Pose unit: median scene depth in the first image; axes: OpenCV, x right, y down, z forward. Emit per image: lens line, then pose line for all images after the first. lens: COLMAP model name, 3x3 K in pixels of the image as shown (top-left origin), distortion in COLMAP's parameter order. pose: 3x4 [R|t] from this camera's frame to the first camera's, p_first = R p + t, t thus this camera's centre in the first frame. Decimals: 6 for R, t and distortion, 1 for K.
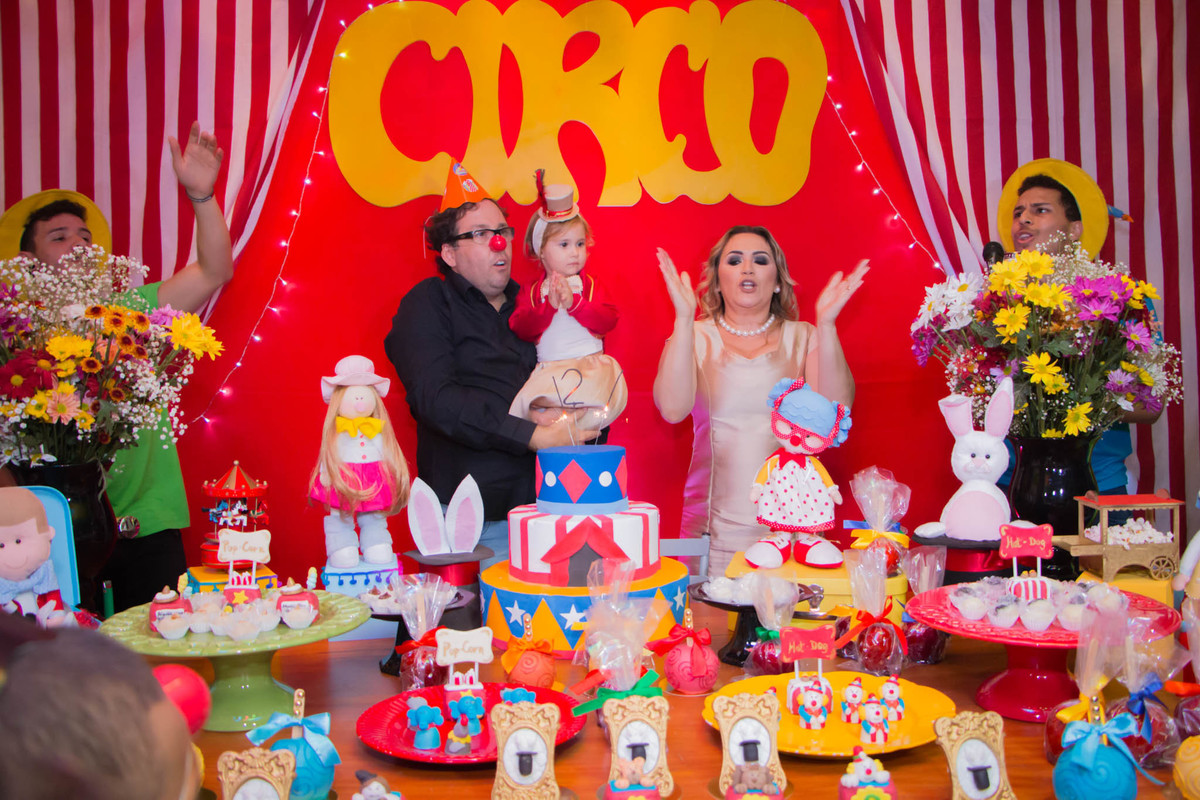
lens RADIAL K [[974.5, 0, 603.0], [0, 974.5, 399.5], [0, 0, 1]] dist [-0.163590, 0.129346]
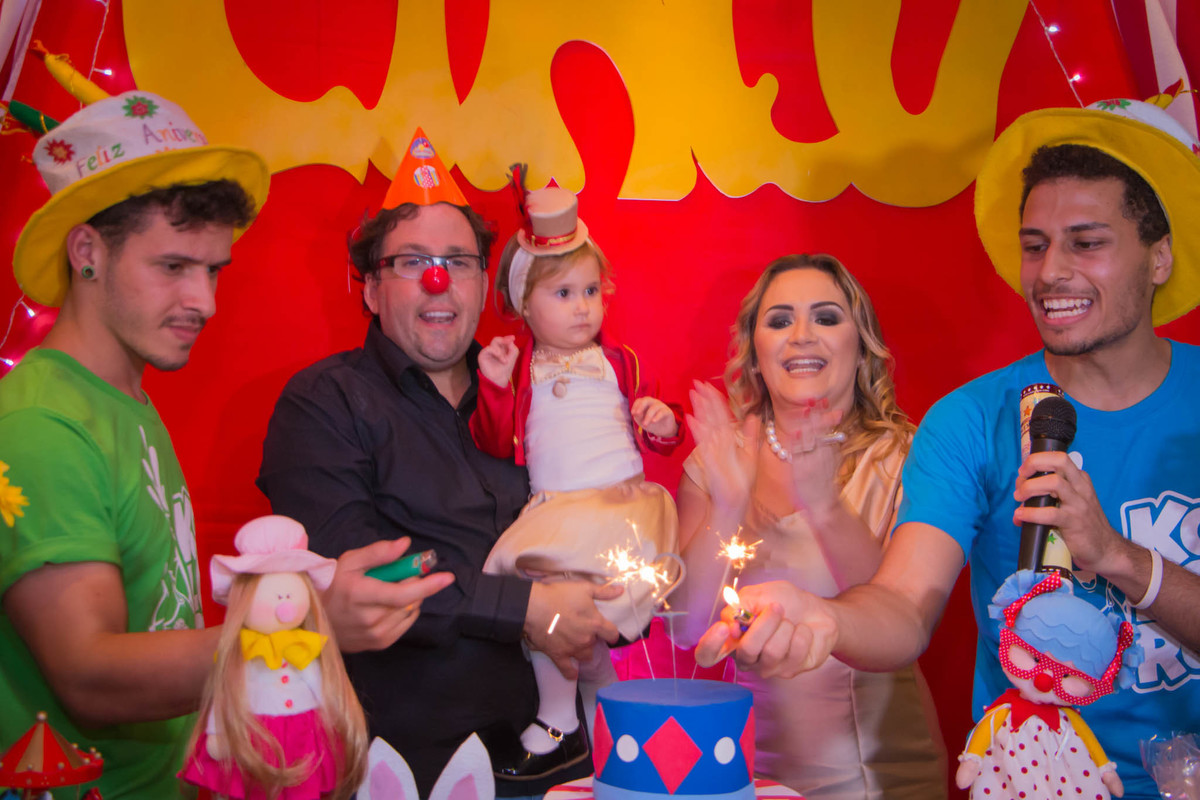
lens RADIAL K [[1762.5, 0, 597.4], [0, 1762.5, 393.6], [0, 0, 1]] dist [0.094376, 0.000000]
pose [[0.996753, 0.030563, 0.074494, -0.154197], [-0.028368, 0.999137, -0.030339, -0.092977], [-0.075357, 0.028128, 0.996760, -0.029396]]
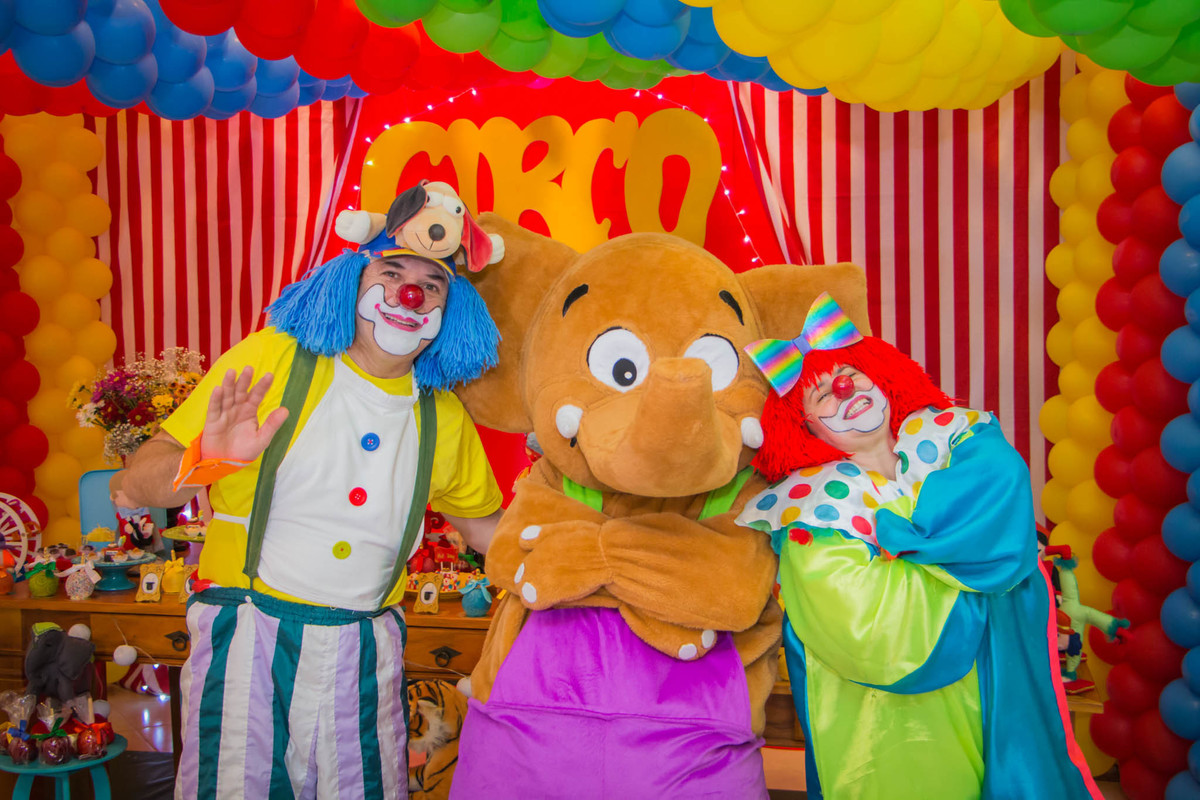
lens RADIAL K [[1367.2, 0, 594.6], [0, 1367.2, 410.1], [0, 0, 1]] dist [0.022391, 0.000000]
pose [[0.956531, 0.029751, -0.290108, 1.091420], [-0.016957, 0.998774, 0.046513, -0.173370], [0.291136, -0.039572, 0.955863, -1.442289]]
